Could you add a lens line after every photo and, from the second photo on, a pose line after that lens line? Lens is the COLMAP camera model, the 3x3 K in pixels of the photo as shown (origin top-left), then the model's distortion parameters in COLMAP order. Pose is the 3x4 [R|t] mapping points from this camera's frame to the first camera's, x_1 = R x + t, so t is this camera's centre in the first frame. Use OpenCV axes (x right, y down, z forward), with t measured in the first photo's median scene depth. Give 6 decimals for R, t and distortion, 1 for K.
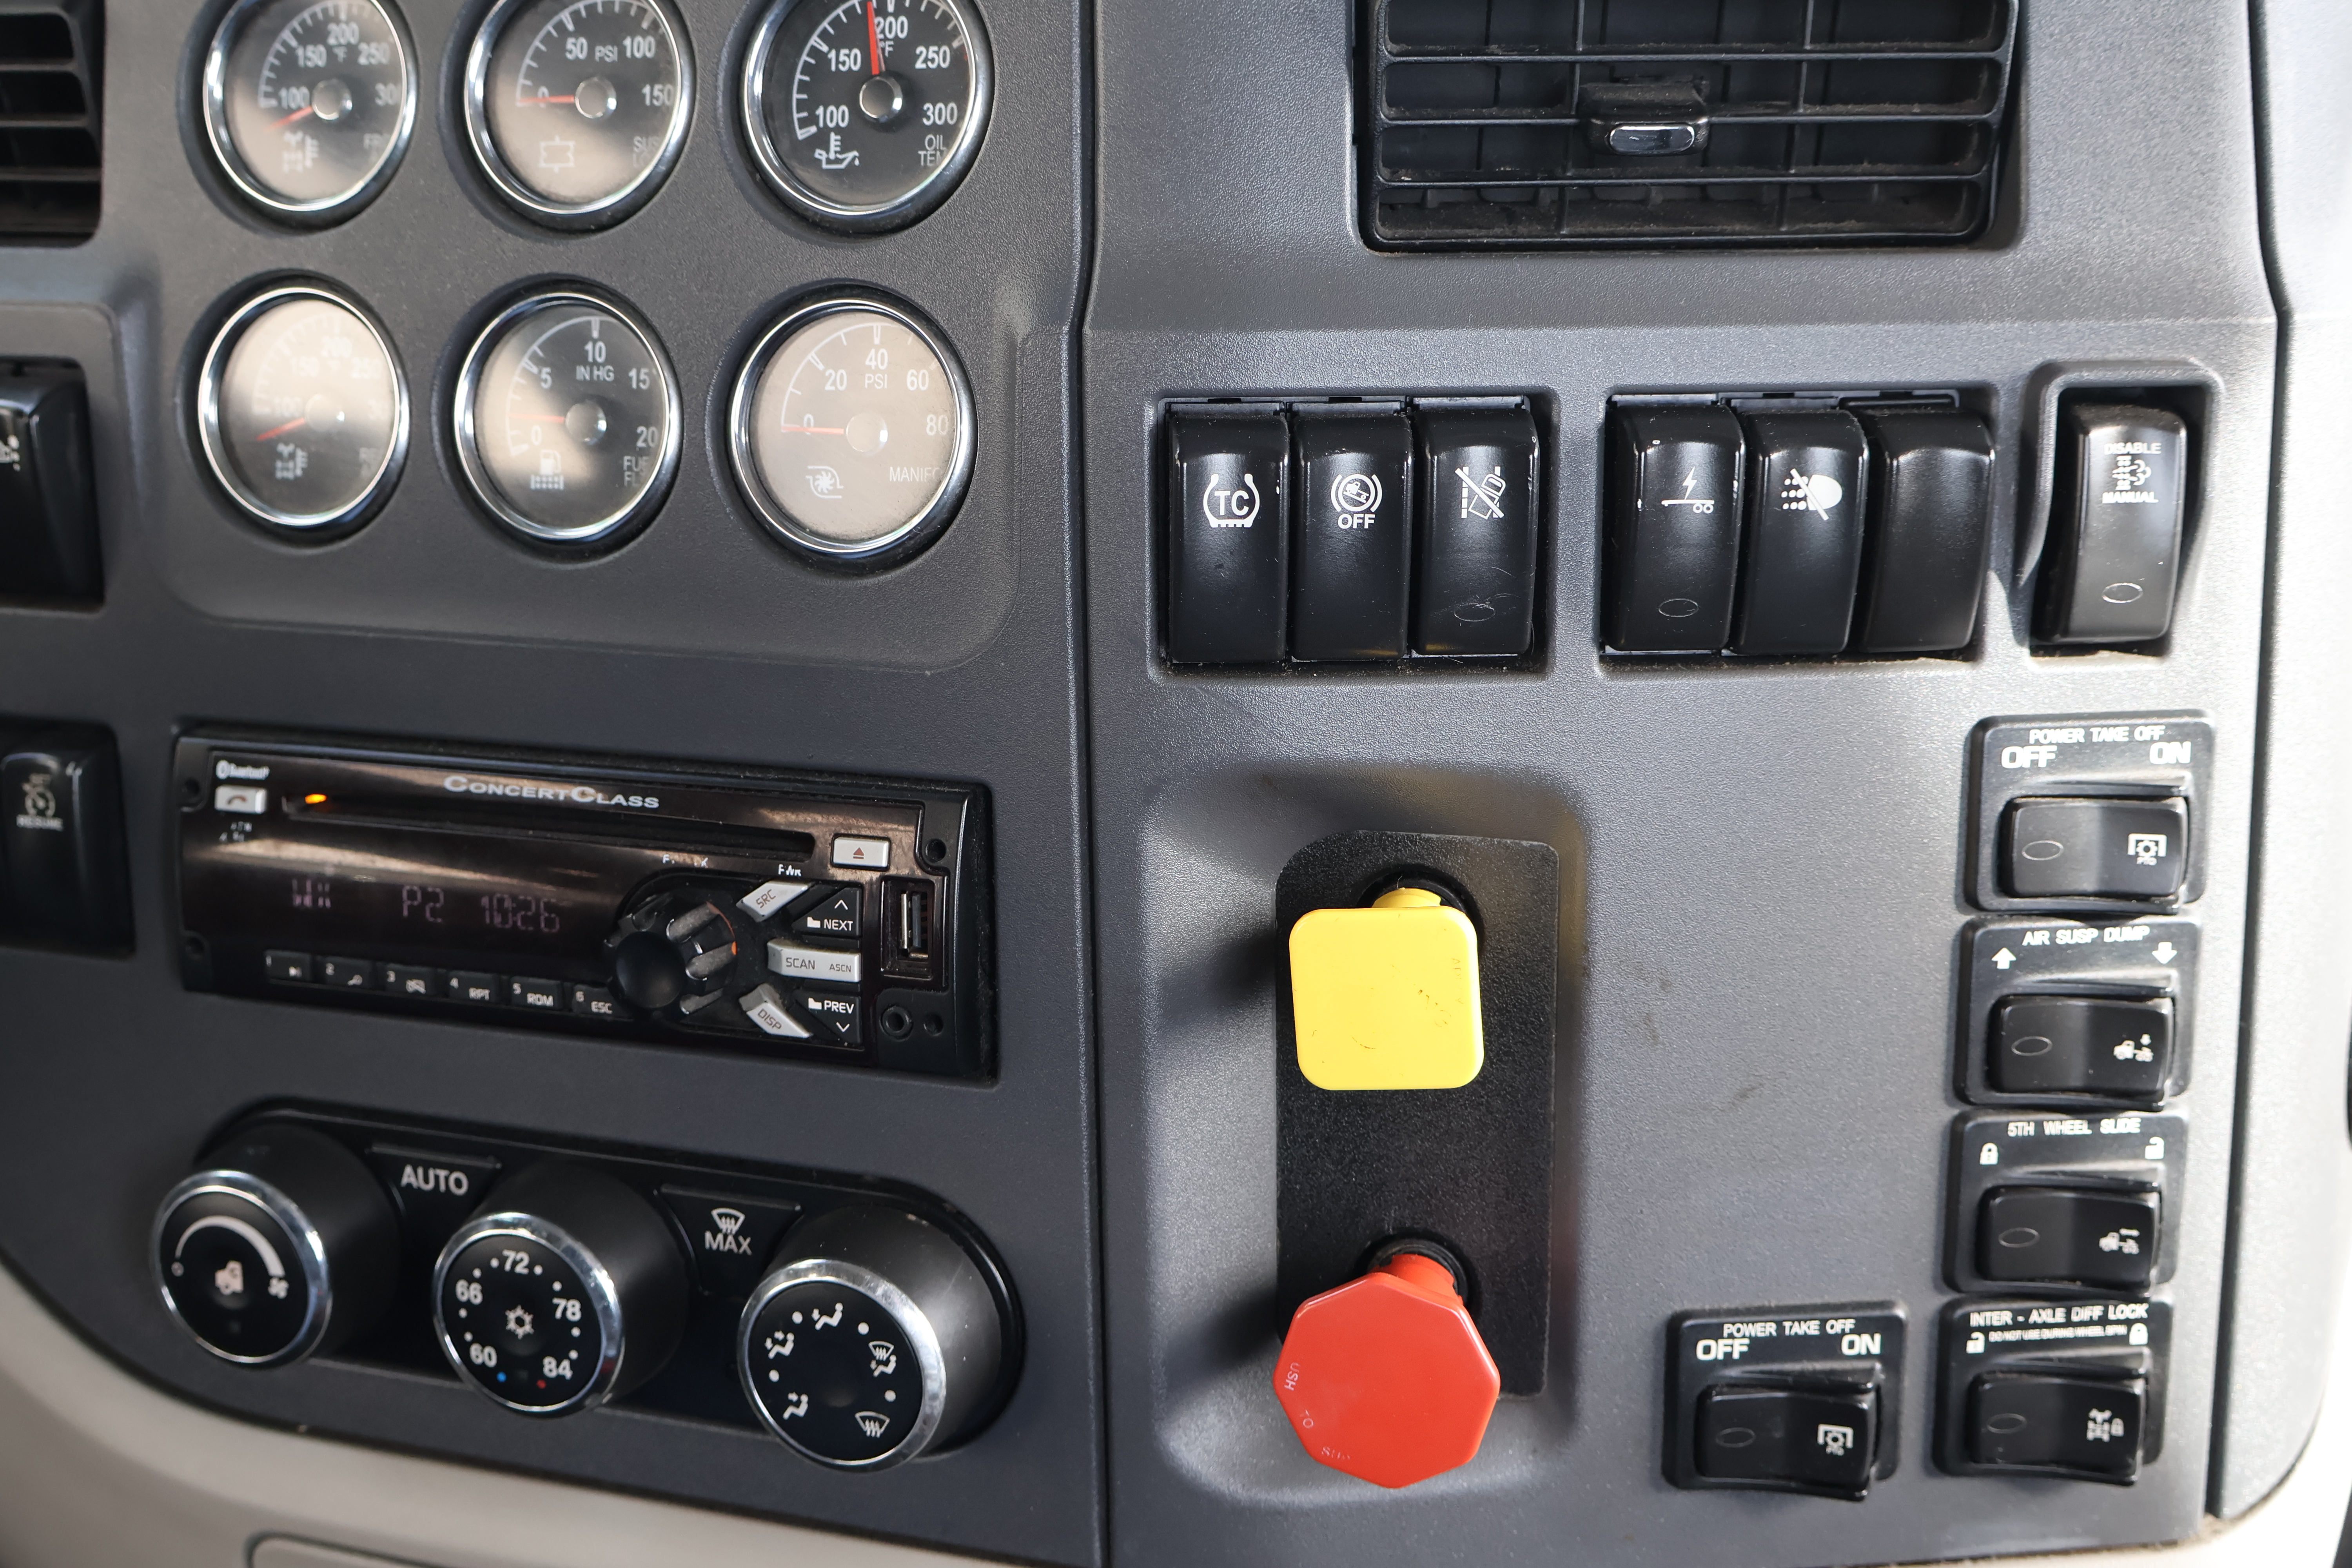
lens RADIAL K [[2771.4, 0, 1177.7], [0, 2771.4, 797.5], [0, 0, 1]] dist [0.005972, 0.000000]
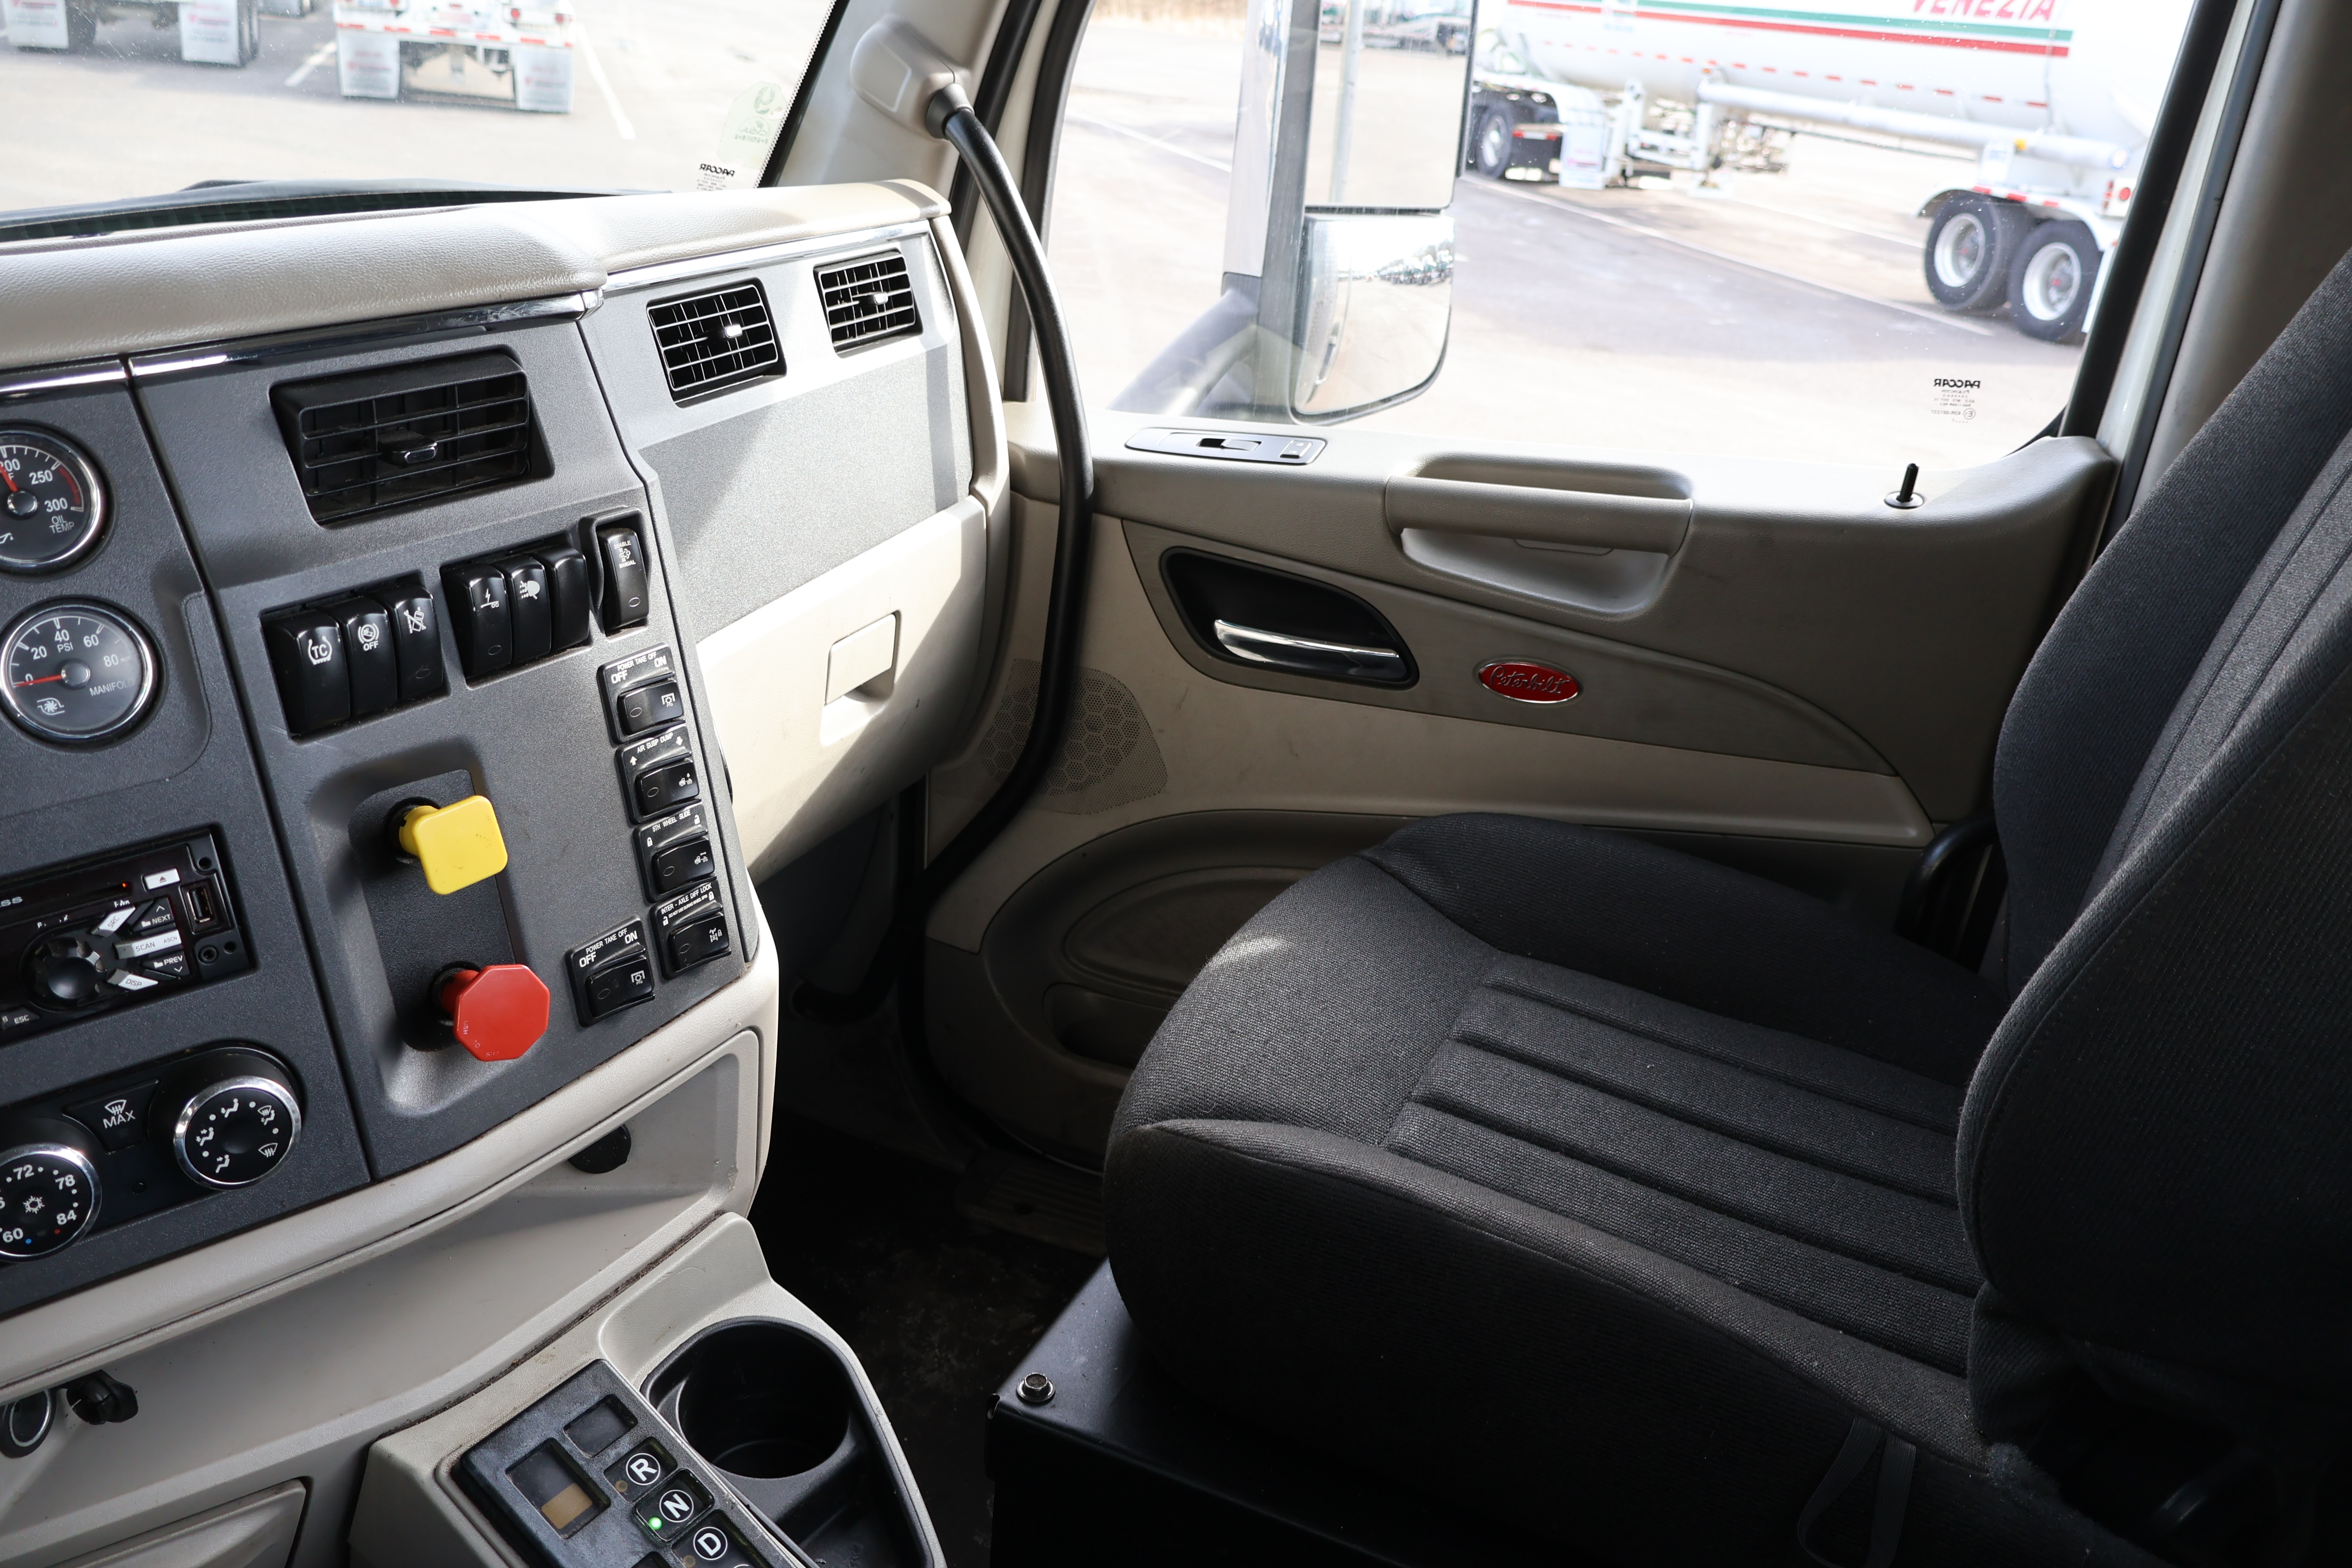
lens RADIAL K [[1930.6, 0, 1129.9], [0, 1930.6, 797.5], [0, 0, 1]] dist [-0.006422, 0.015473]
pose [[0.563405, -0.300746, 0.769498, -0.735167], [0.305223, 0.941268, 0.144404, -0.021441], [-0.767733, 0.153511, 0.622110, -0.359902]]
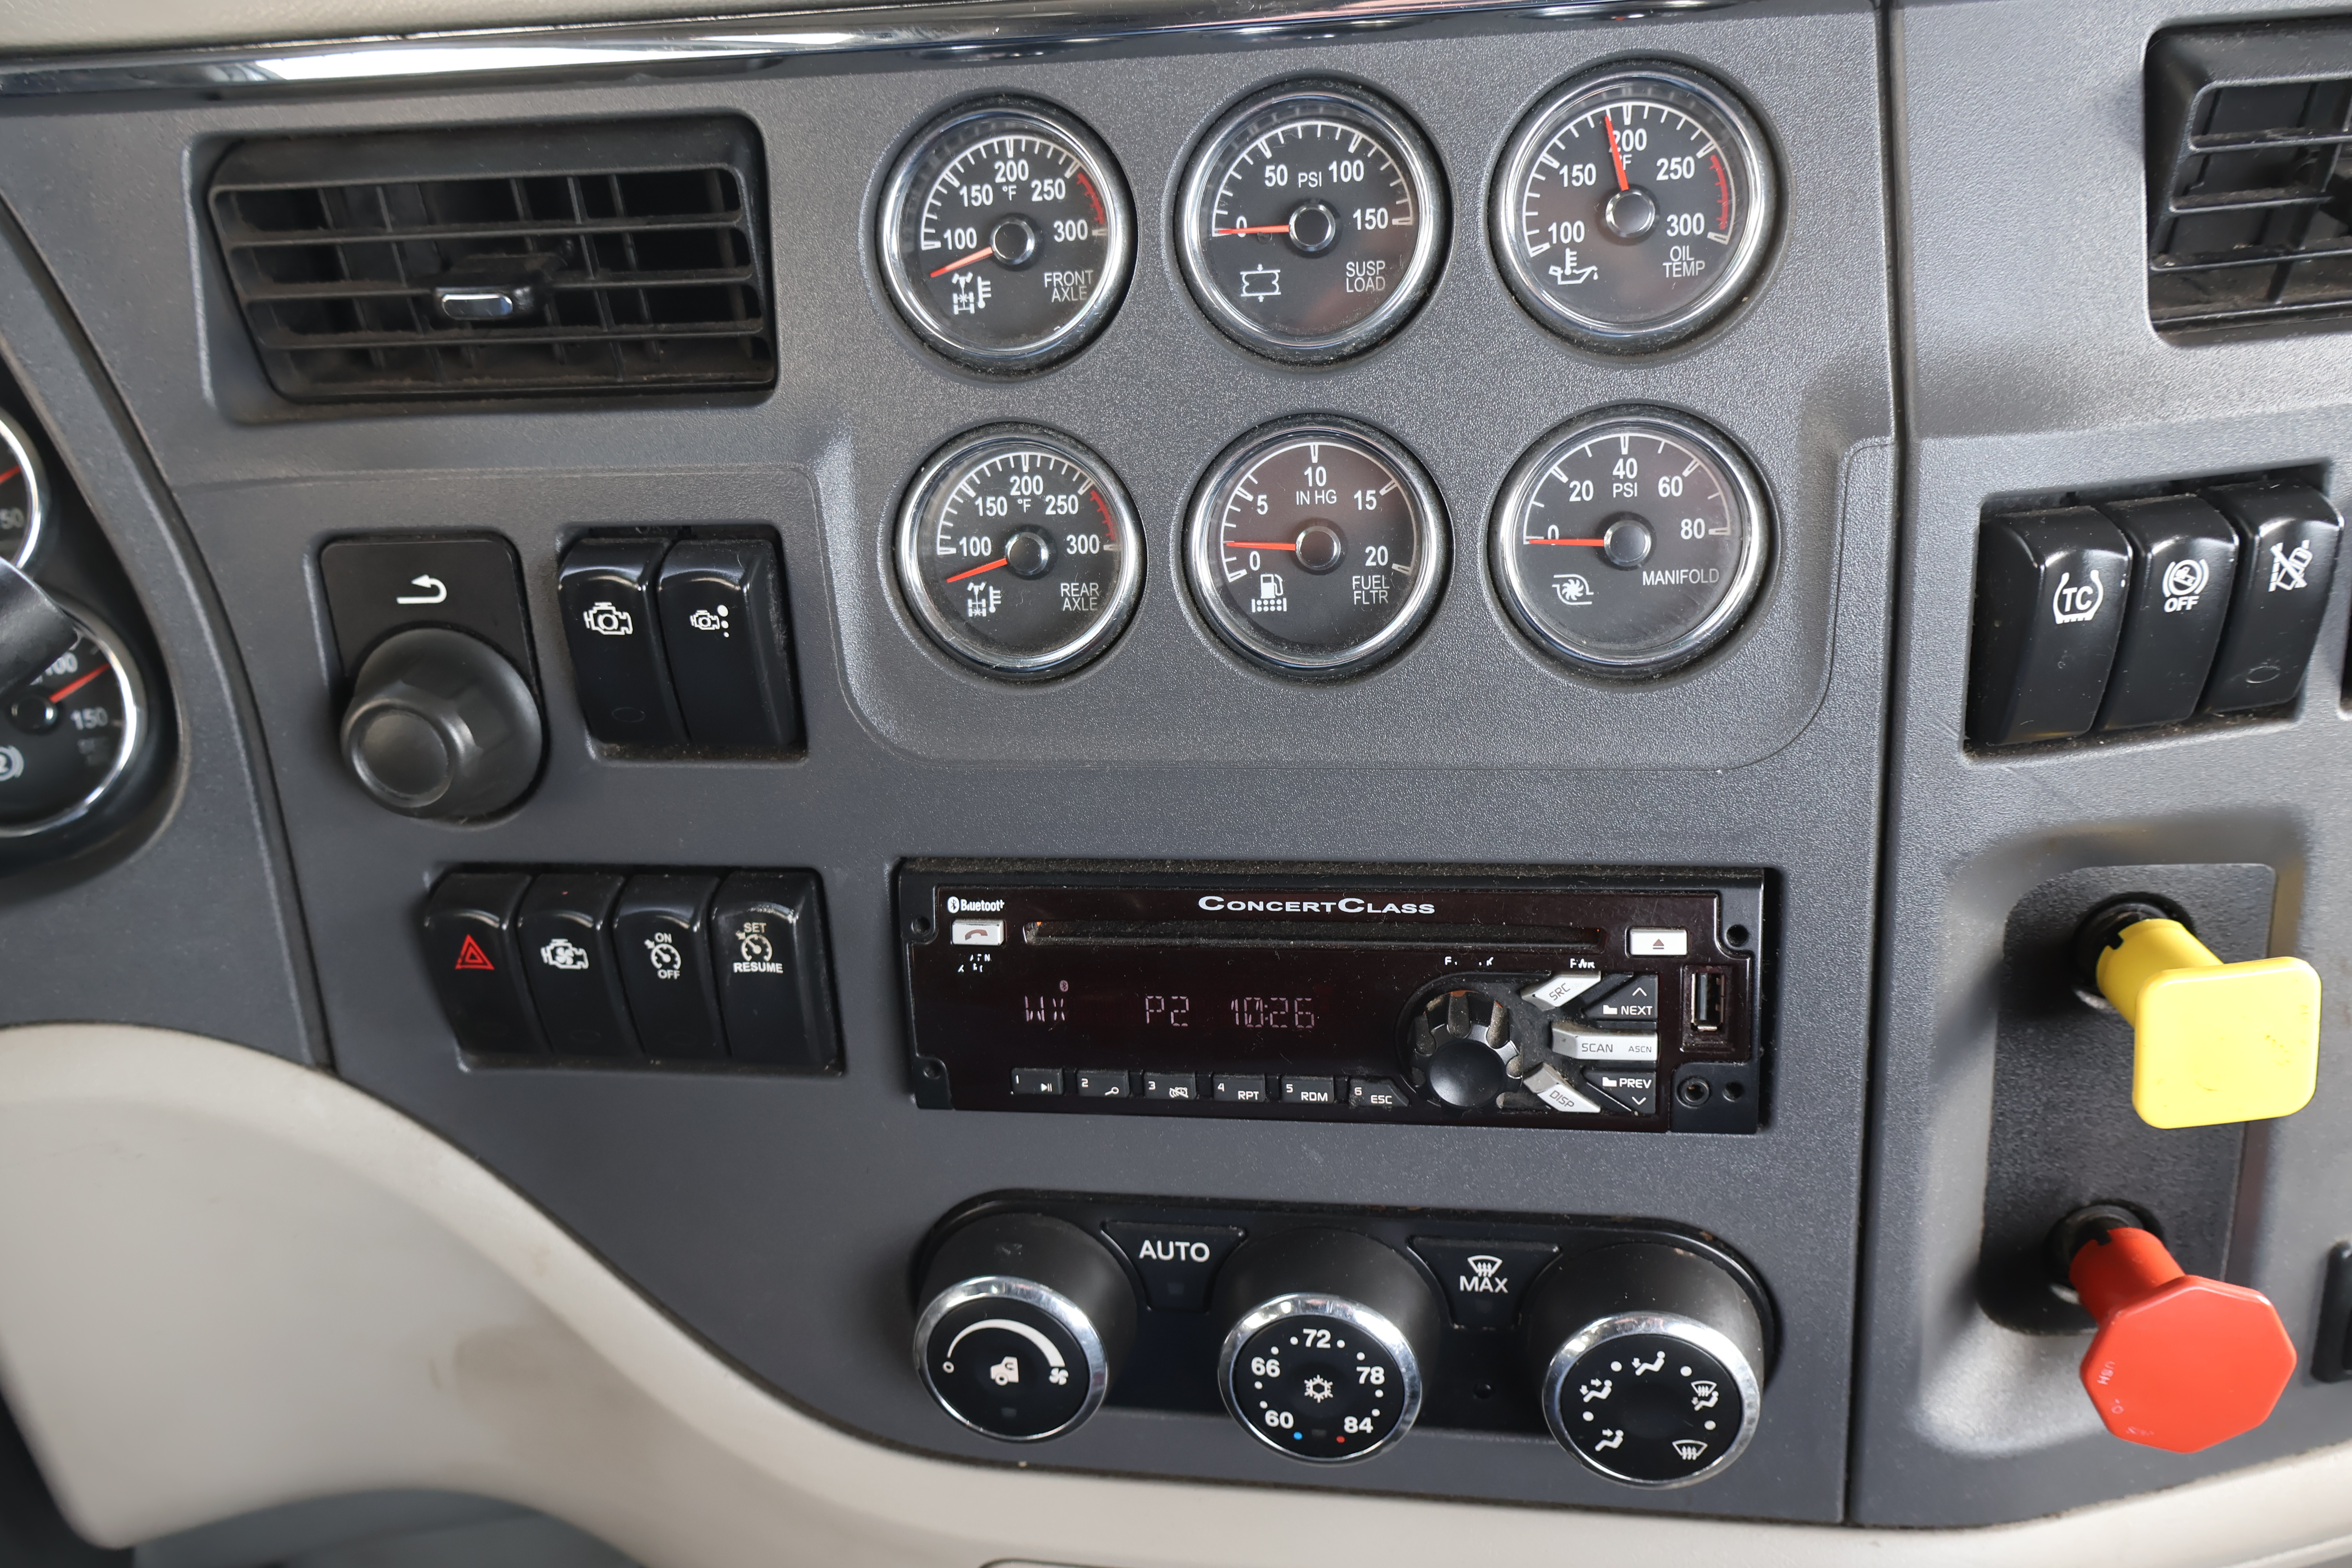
lens RADIAL K [[1930.6, 0, 1184.4], [0, 1930.6, 784.5], [0, 0, 1]] dist [-0.006422, 0.015473]
pose [[0.983914, -0.107142, 0.142949, -0.380857], [0.092072, 0.989858, 0.108181, -0.132542], [-0.153091, -0.093279, 0.983800, 0.300666]]
